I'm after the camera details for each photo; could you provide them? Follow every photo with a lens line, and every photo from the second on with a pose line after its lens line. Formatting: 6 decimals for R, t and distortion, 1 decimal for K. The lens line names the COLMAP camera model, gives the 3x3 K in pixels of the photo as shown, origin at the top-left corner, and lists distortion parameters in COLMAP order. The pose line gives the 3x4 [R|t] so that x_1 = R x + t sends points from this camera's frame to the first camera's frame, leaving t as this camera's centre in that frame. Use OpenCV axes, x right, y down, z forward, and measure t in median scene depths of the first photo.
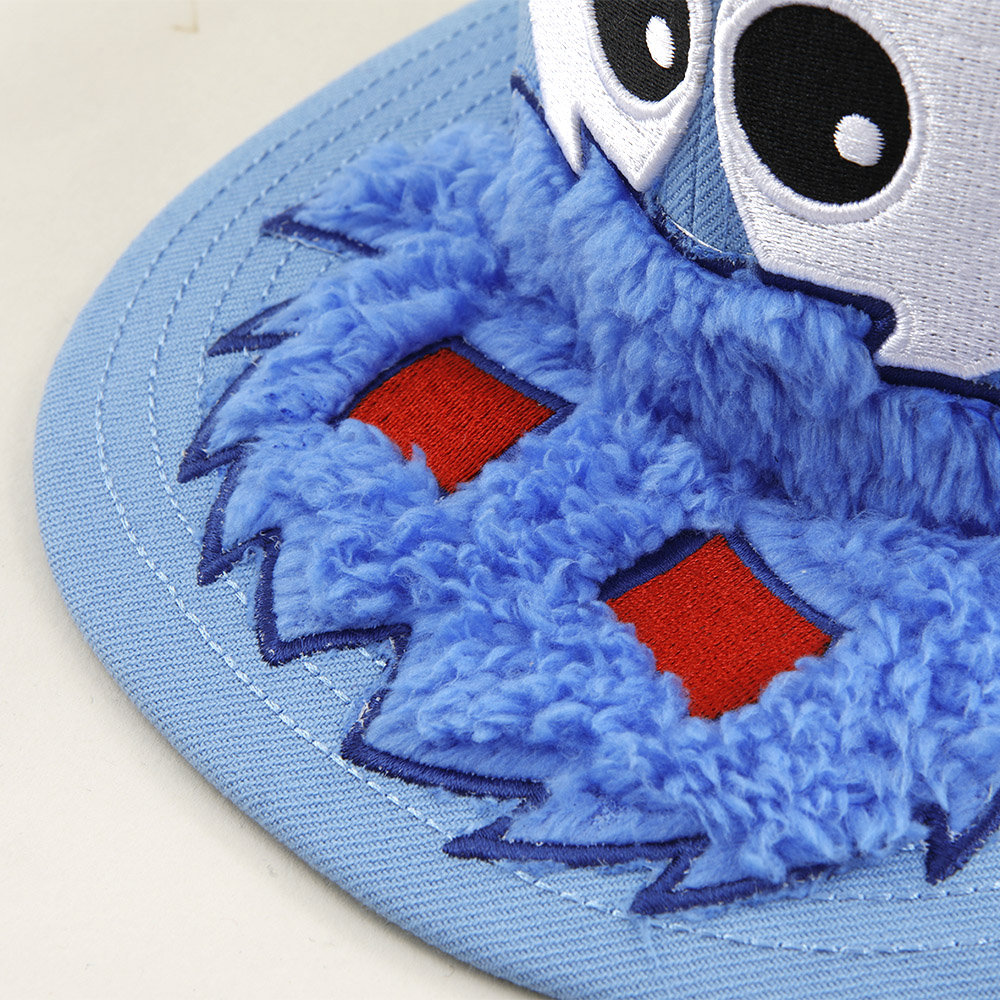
lens RADIAL K [[3320.6, 0, 500.0], [0, 3320.6, 500.0], [0, 0, 1]] dist [0.006189, 1.058299]
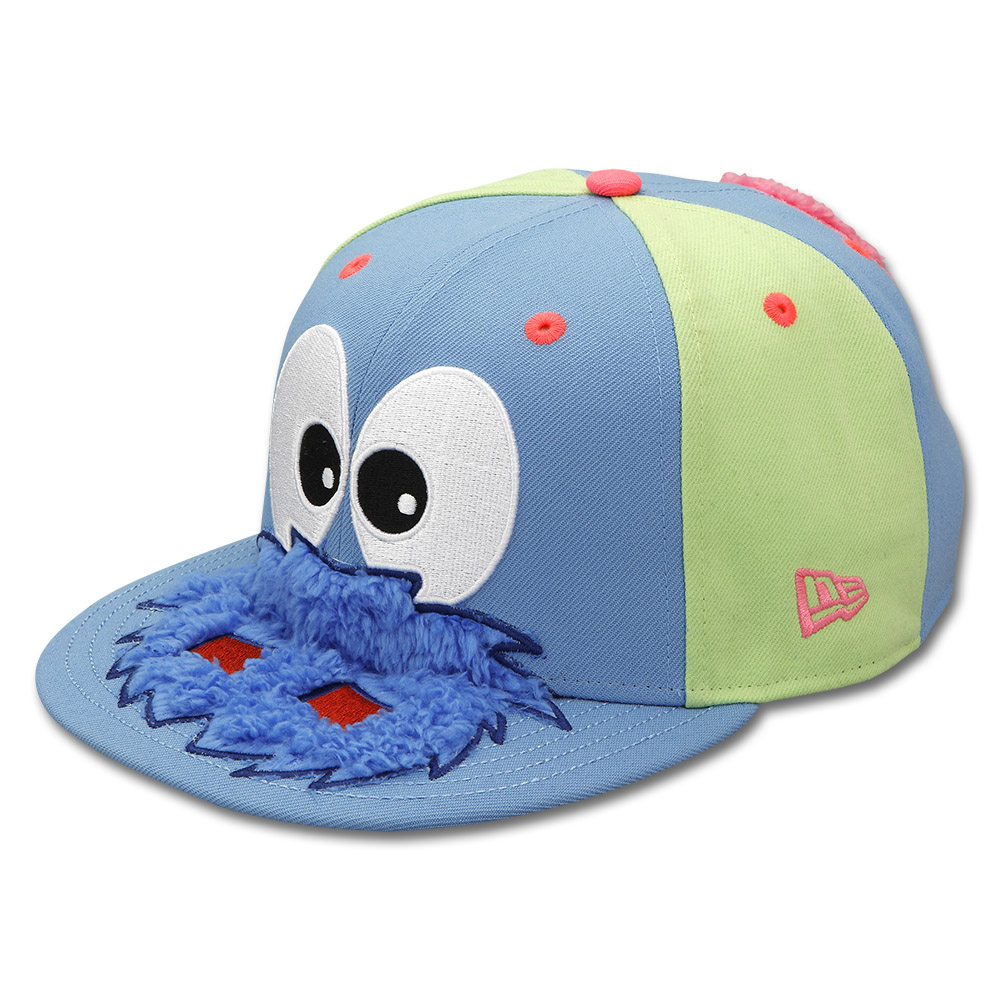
lens RADIAL K [[4245.5, 0, 500.0], [0, 4245.5, 500.0], [0, 0, 1]] dist [-0.129530, -2.274958]
pose [[0.994378, 0.049936, 0.093373, -0.114520], [-0.011718, 0.928294, -0.371663, 1.019701], [-0.105237, 0.368480, 0.923660, -1.854032]]
